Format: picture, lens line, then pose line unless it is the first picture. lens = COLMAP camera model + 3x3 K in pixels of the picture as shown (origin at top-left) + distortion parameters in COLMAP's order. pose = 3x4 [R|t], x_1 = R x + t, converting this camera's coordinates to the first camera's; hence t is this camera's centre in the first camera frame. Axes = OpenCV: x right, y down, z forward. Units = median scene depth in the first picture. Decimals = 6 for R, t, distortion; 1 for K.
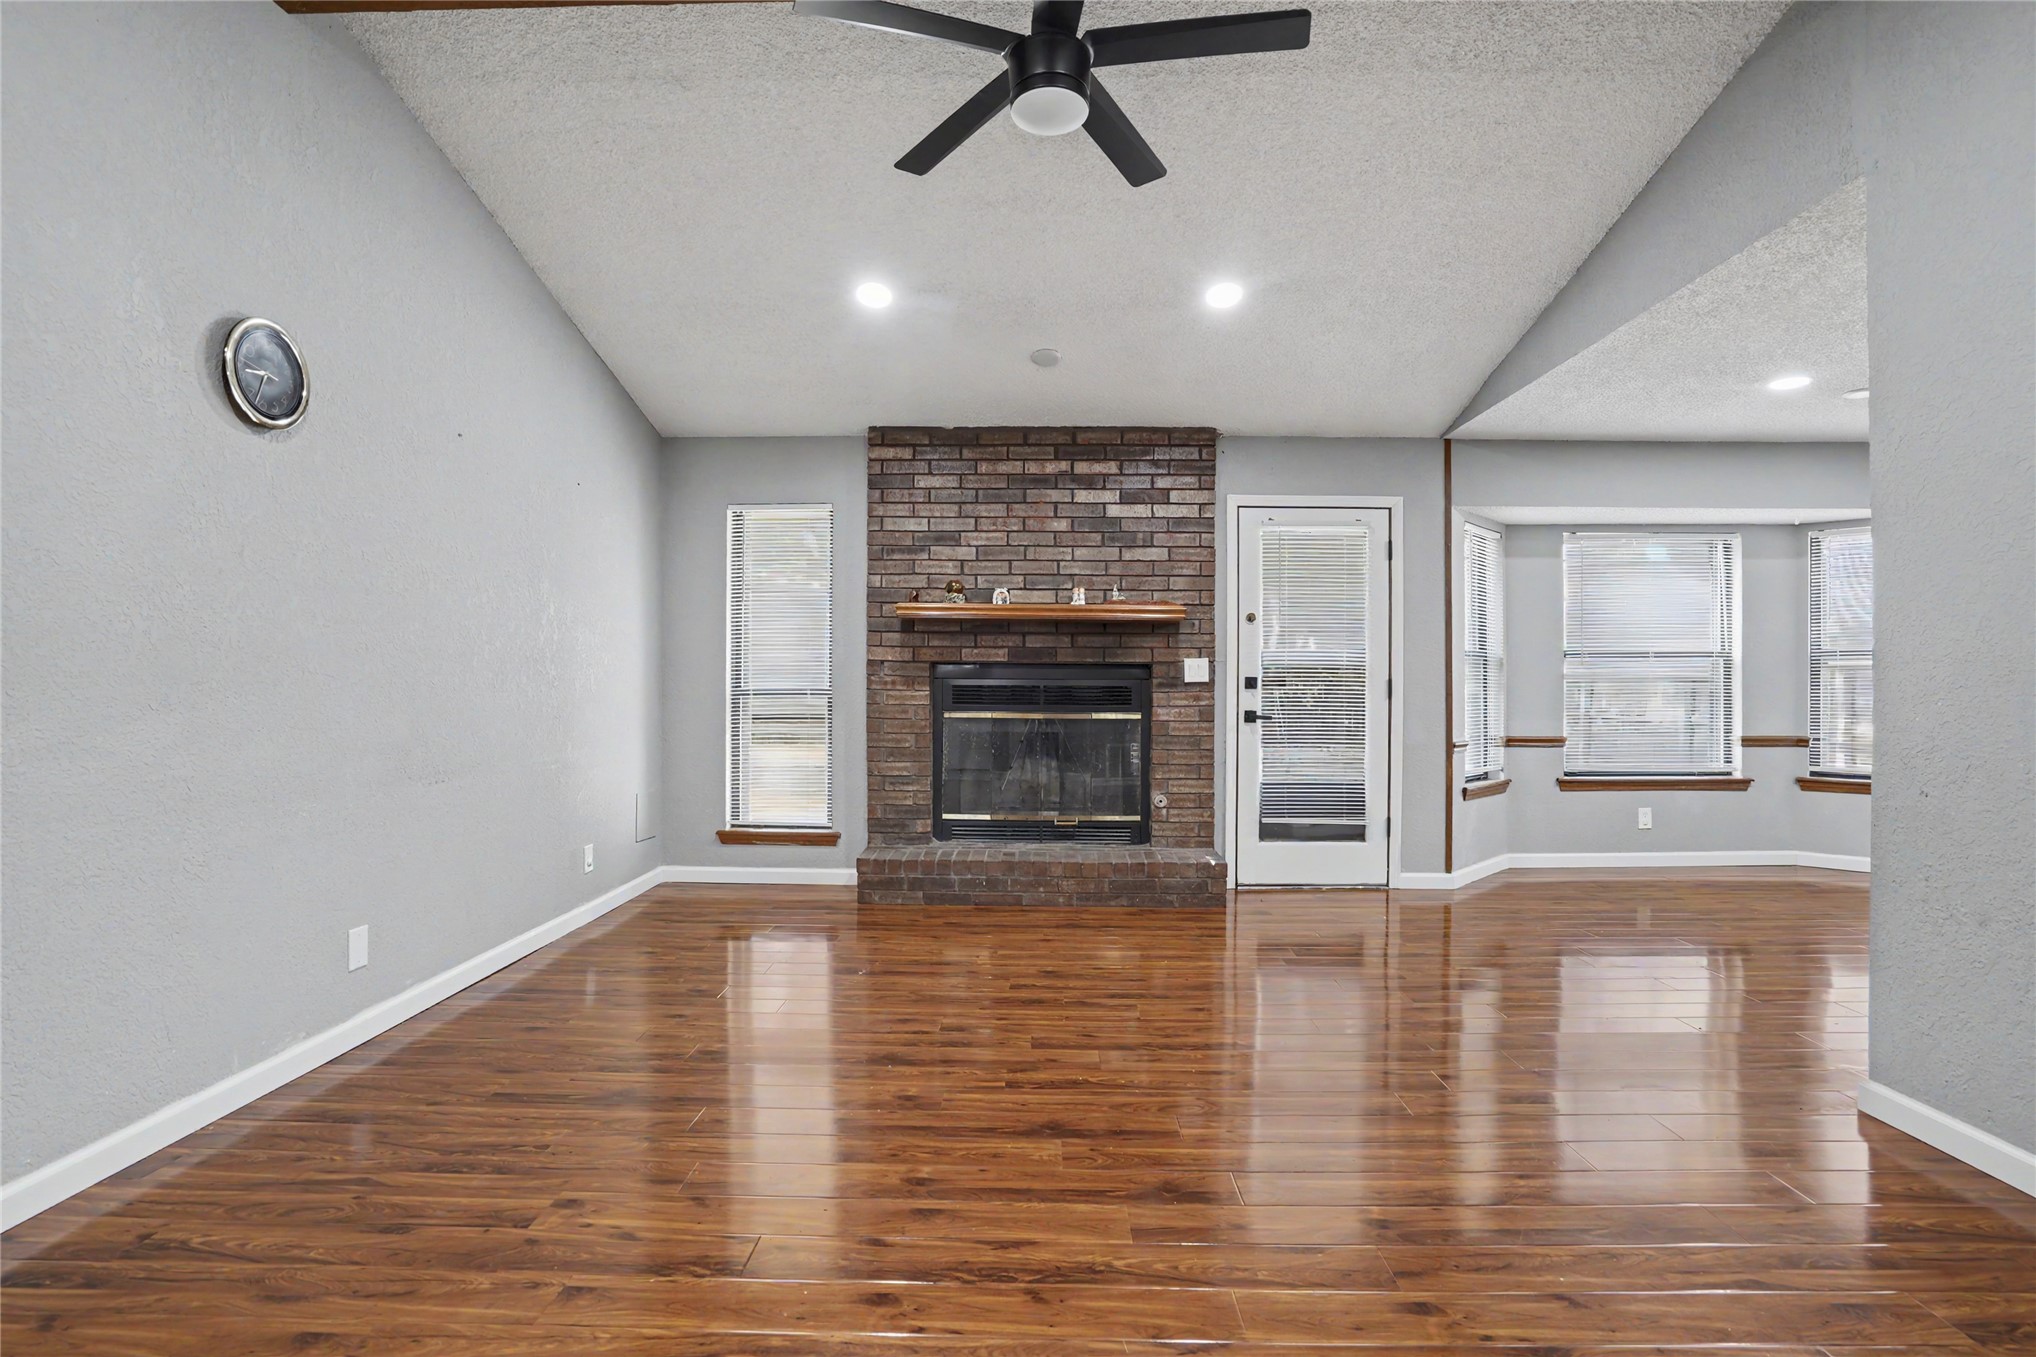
lens RADIAL K [[979.5, 0, 1017.1], [0, 979.5, 684.4], [0, 0, 1]] dist [-0.055976, 0.021756]
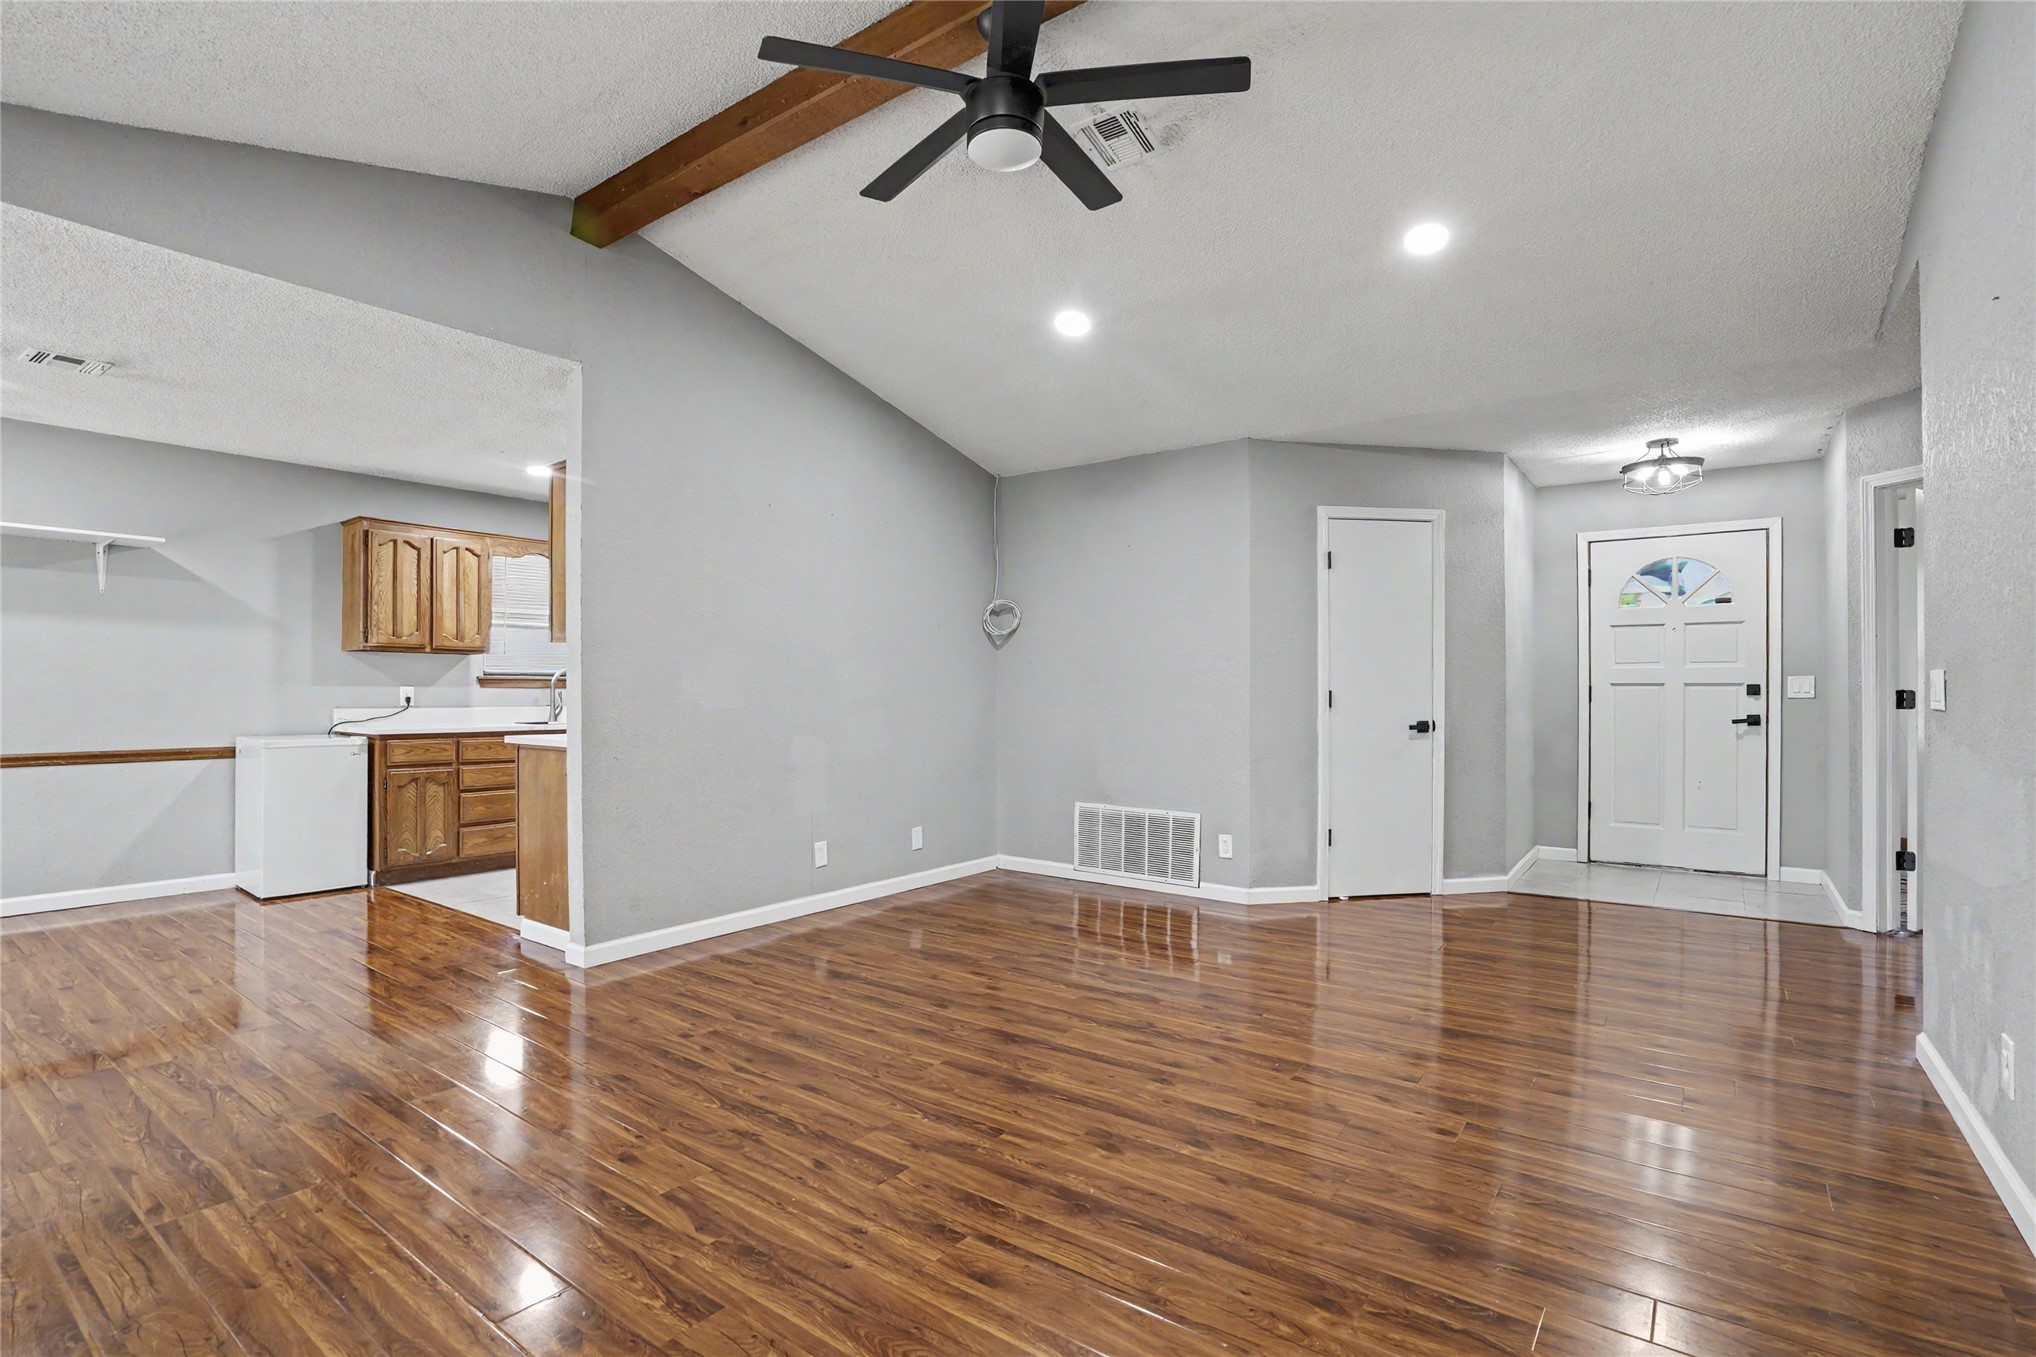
lens RADIAL K [[949.7, 0, 1015.1], [0, 949.7, 694.1], [0, 0, 1]] dist [-0.042061, 0.011418]
pose [[-0.816829, -0.002239, 0.576876, -0.275014], [-0.003727, 0.999992, -0.001396, -0.000936], [-0.576868, -0.003290, -0.816830, 0.886513]]
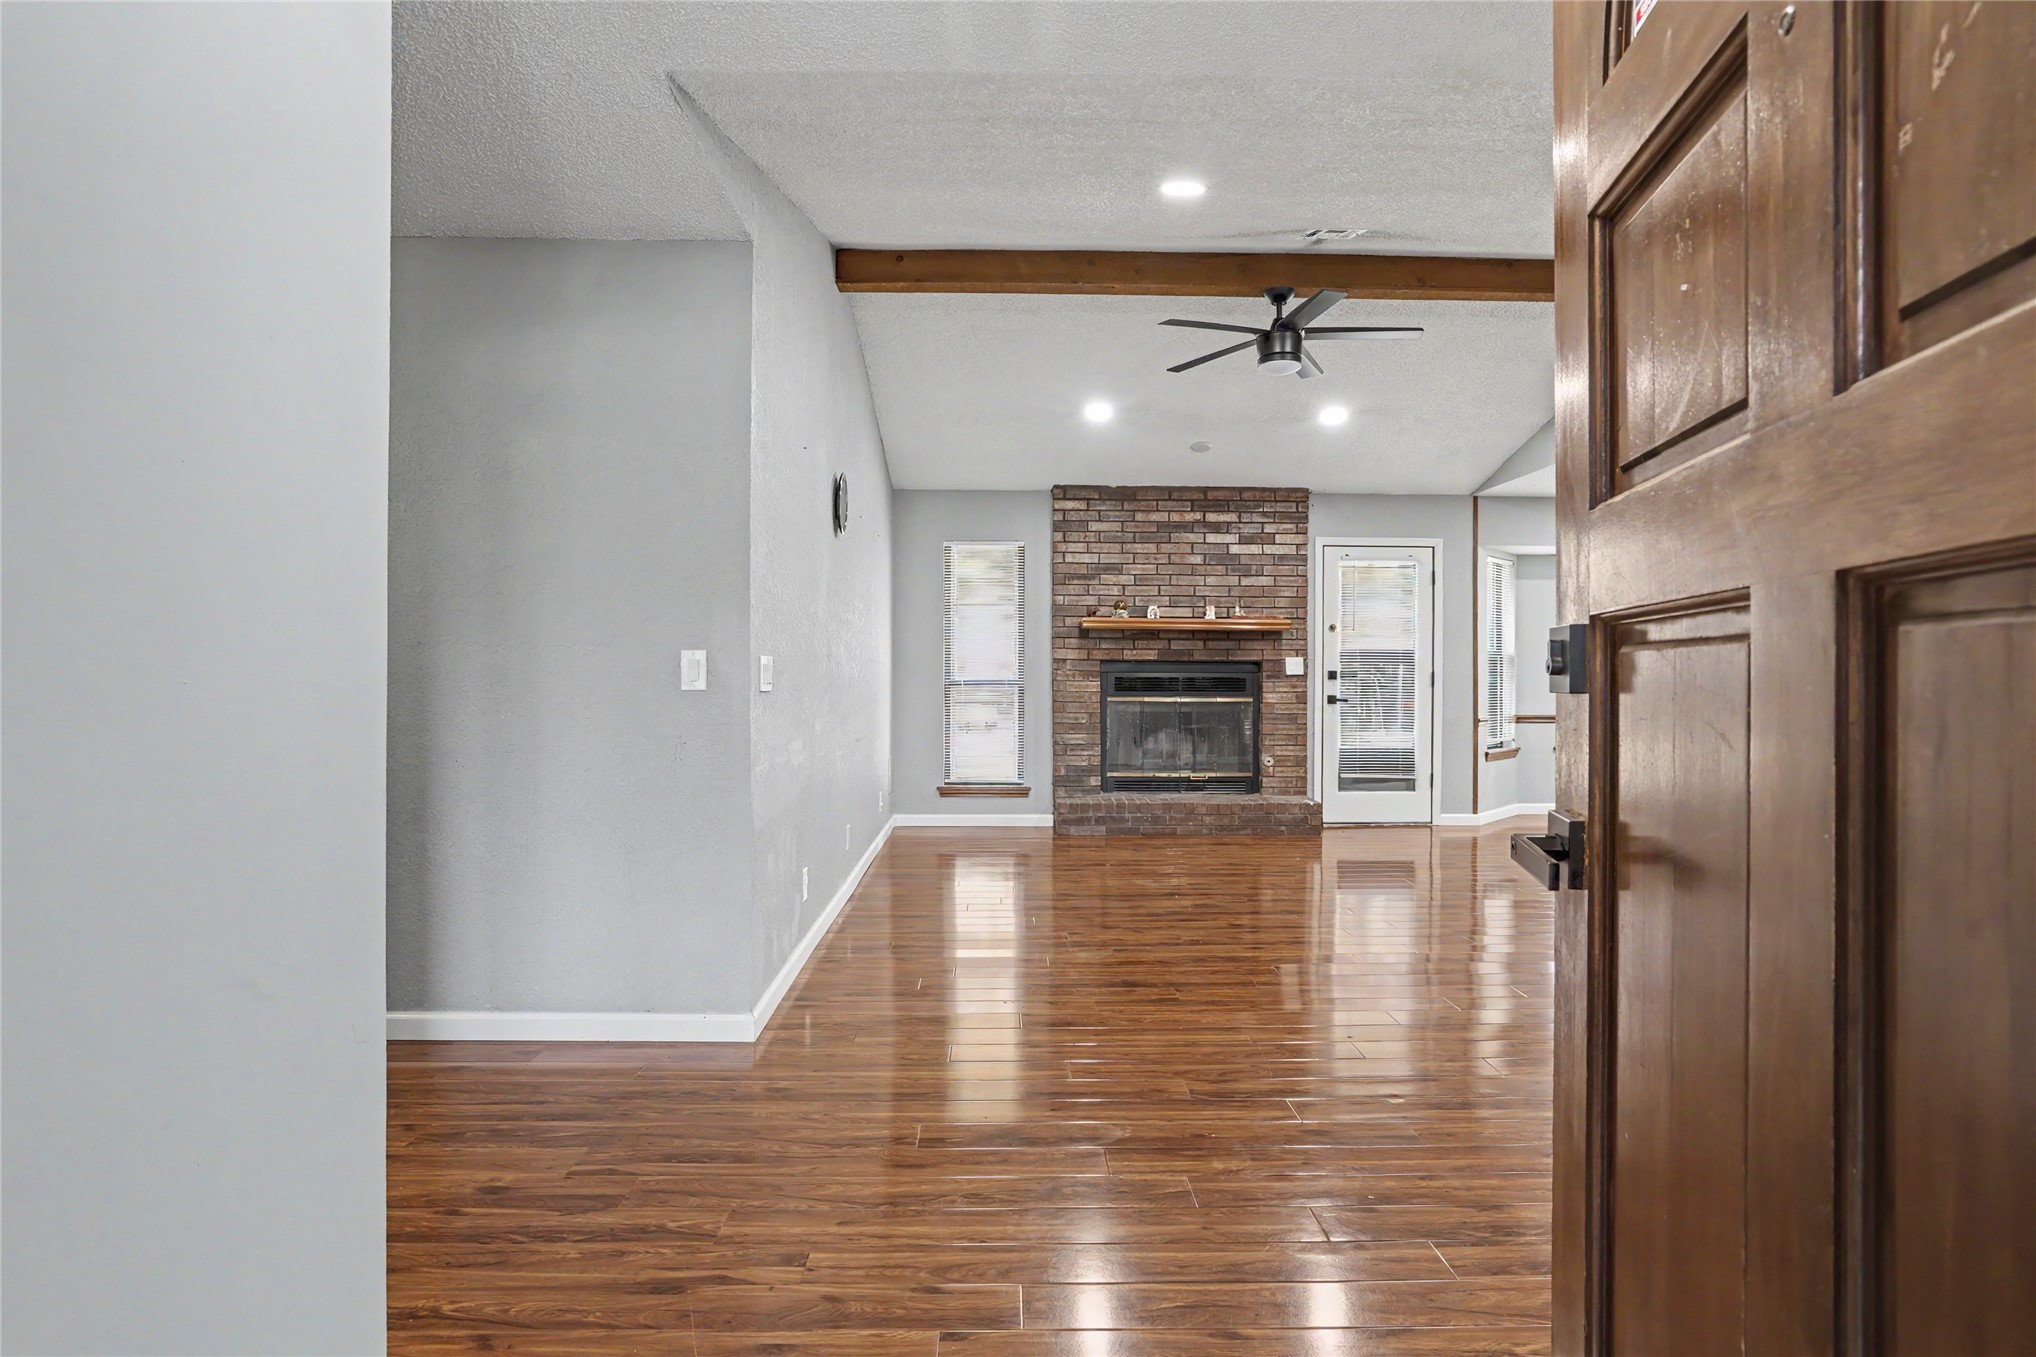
lens RADIAL K [[1095.5, 0, 1014.4], [0, 1095.5, 690.8], [0, 0, 1]] dist [-0.035143, 0.019653]
pose [[0.999126, -0.002286, 0.041749, -0.270785], [0.001647, 0.999881, 0.015333, -0.003812], [-0.041779, -0.015251, 0.999010, -0.512303]]
